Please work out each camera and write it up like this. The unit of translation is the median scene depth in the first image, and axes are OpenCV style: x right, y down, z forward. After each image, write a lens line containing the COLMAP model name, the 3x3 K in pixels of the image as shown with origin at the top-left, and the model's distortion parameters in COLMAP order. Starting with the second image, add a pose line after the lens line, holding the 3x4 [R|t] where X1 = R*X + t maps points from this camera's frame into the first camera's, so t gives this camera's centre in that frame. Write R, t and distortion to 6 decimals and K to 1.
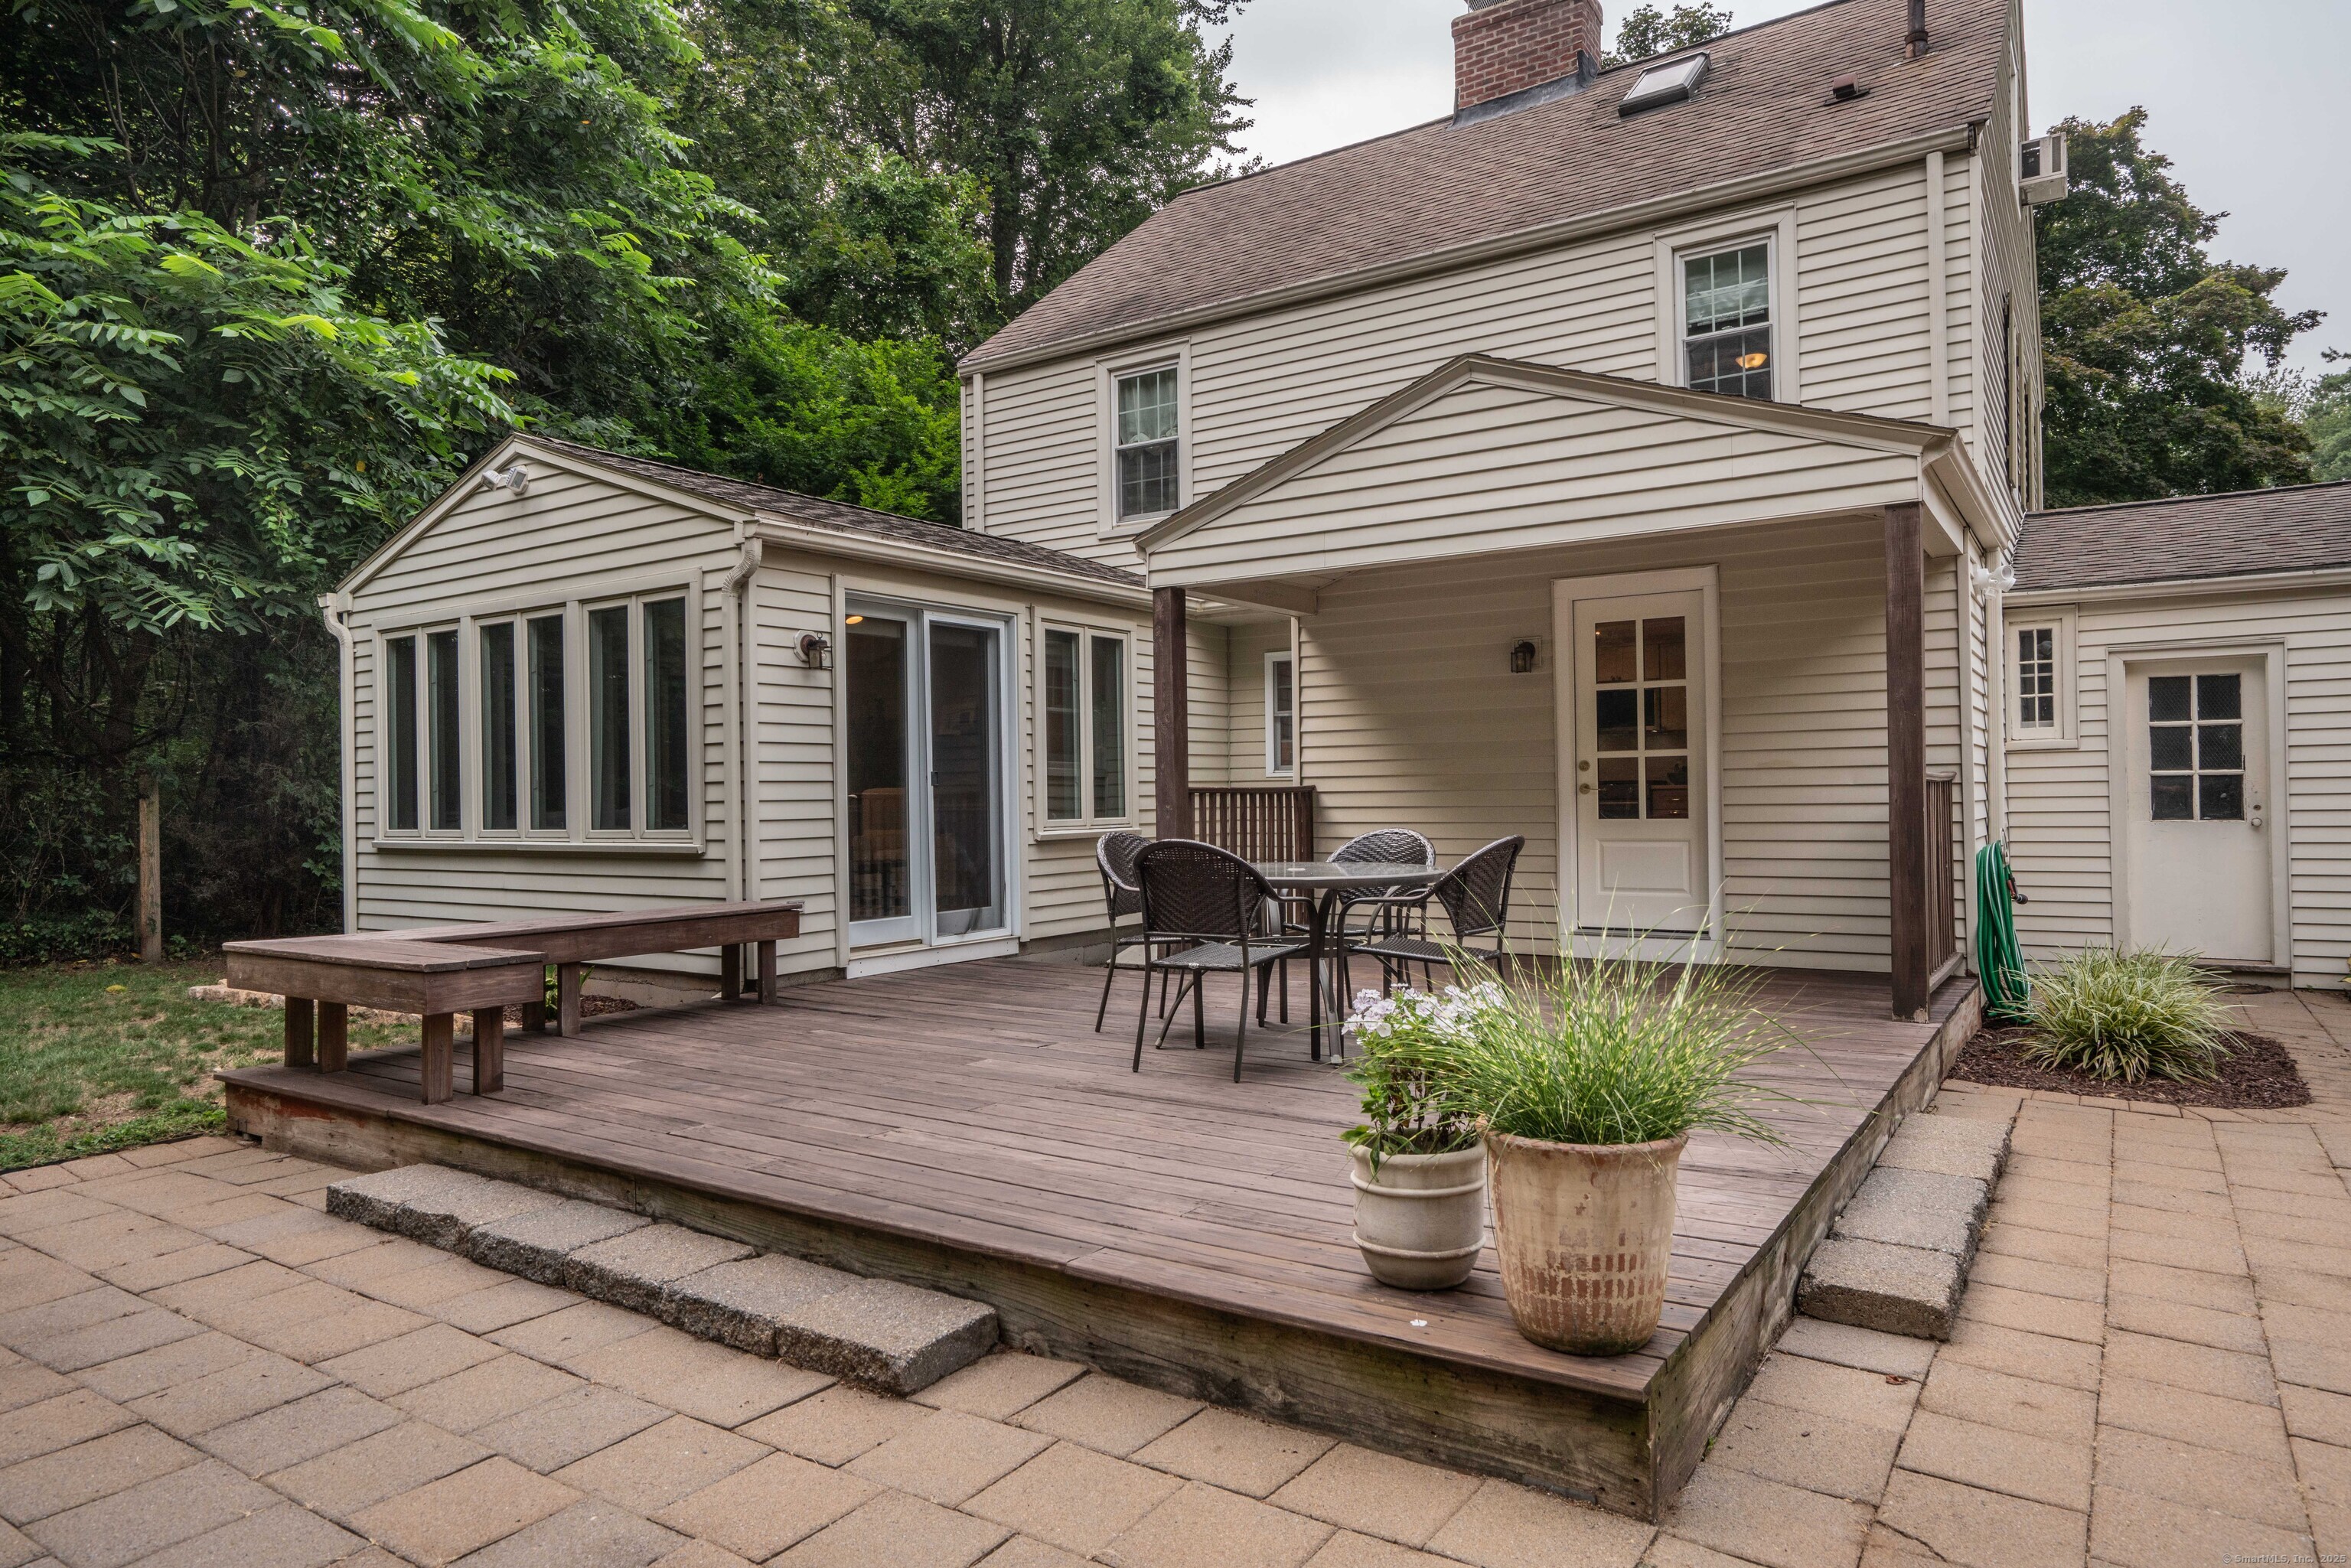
lens RADIAL K [[1429.1, 0, 1175.5], [0, 1429.1, 784.0], [0, 0, 1]] dist [-0.000192, 0.001294]
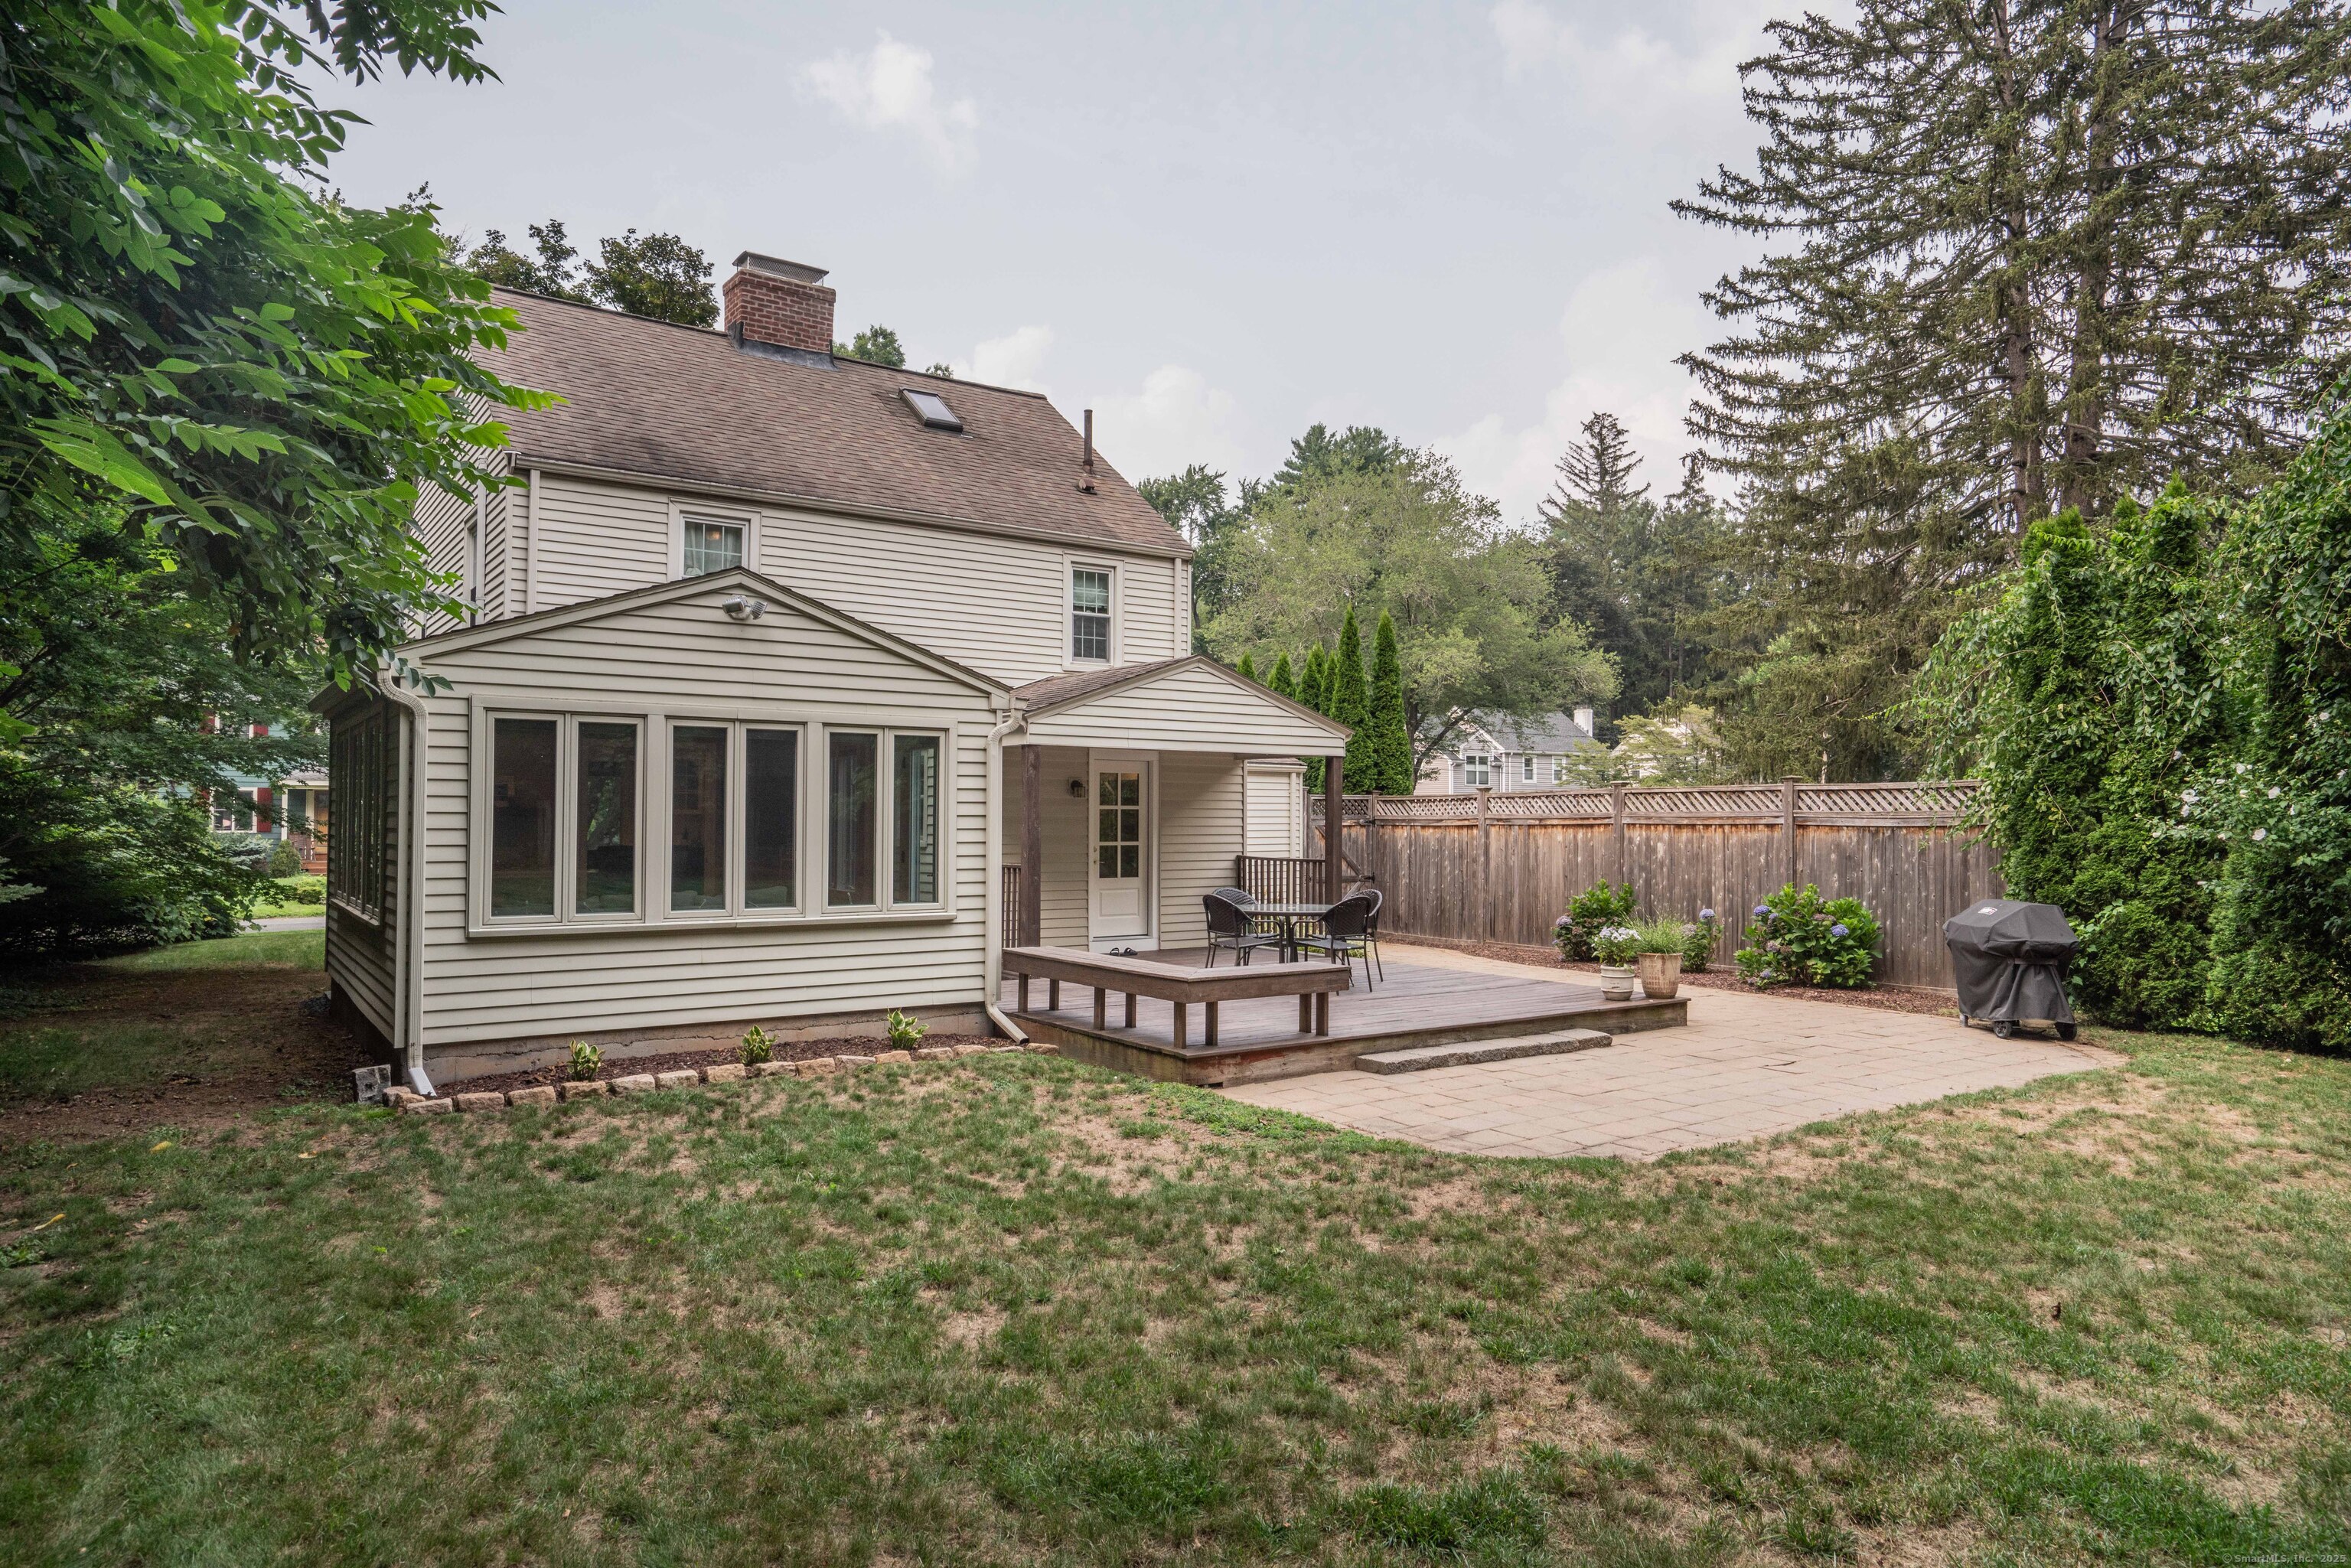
lens RADIAL K [[1429.1, 0, 1175.5], [0, 1429.1, 784.0], [0, 0, 1]] dist [-0.000192, 0.001294]
pose [[0.350466, 0.037964, 0.935806, -1.432061], [-0.018998, 0.999261, -0.033424, -0.037825], [-0.936383, -0.006064, 0.350928, 0.261924]]
